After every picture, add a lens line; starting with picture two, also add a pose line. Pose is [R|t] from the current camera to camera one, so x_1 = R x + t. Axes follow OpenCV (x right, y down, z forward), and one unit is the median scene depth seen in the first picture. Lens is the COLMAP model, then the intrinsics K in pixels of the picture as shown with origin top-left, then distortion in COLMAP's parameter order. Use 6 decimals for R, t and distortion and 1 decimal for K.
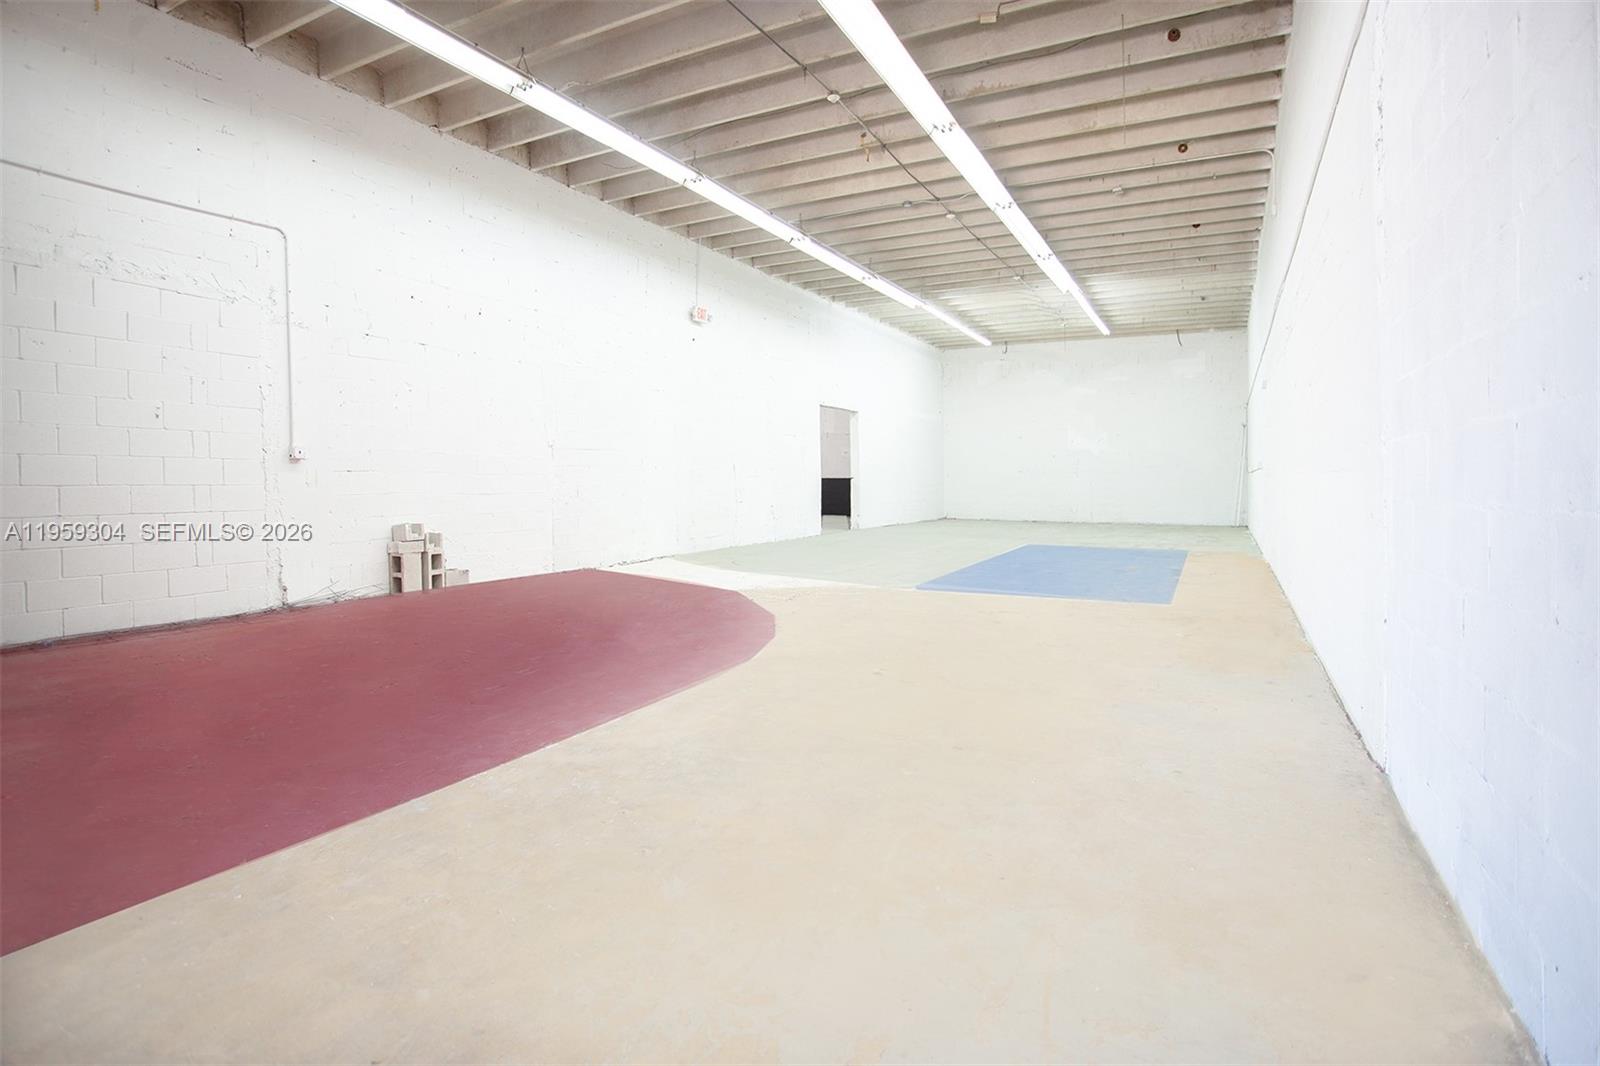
lens RADIAL K [[833.7, 0, 780.8], [0, 833.7, 479.5], [0, 0, 1]] dist [-0.048651, 0.001334]
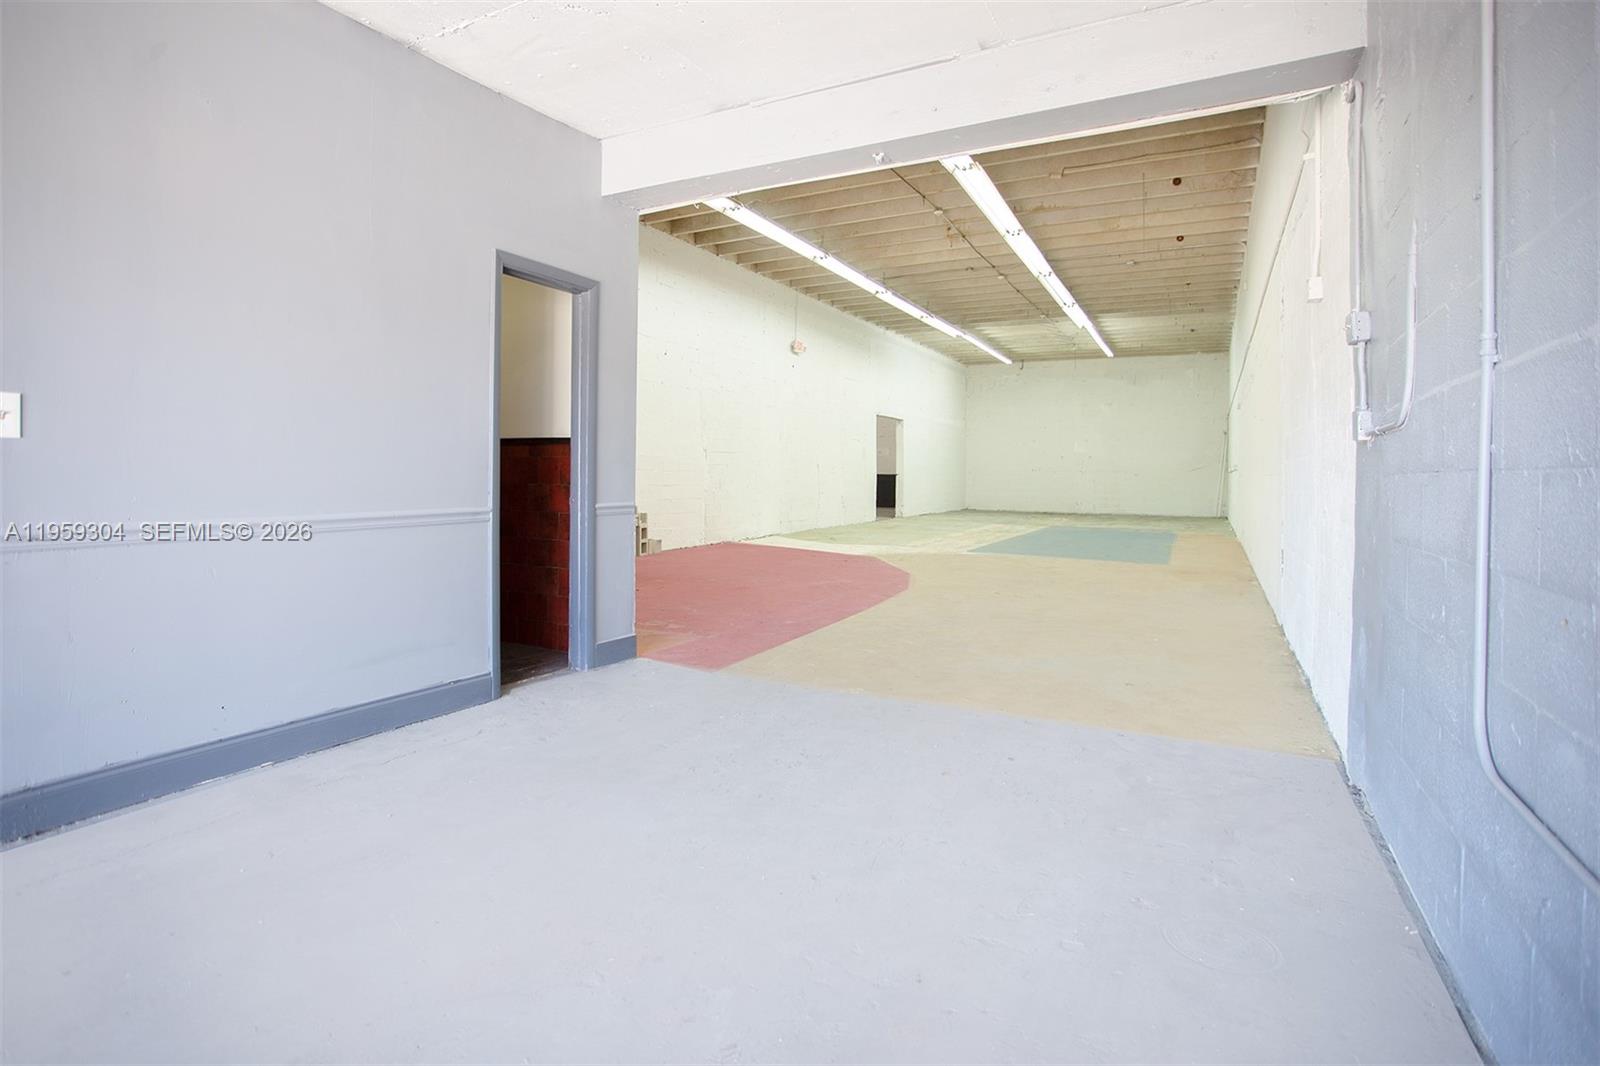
lens RADIAL K [[821.7, 0, 760.5], [0, 821.7, 482.7], [0, 0, 1]] dist [-0.038949, 0.000534]
pose [[0.999924, 0.006583, -0.010401, -0.121904], [-0.006482, 0.999932, 0.009722, -0.000855], [0.010464, -0.009654, 0.999899, -0.231961]]
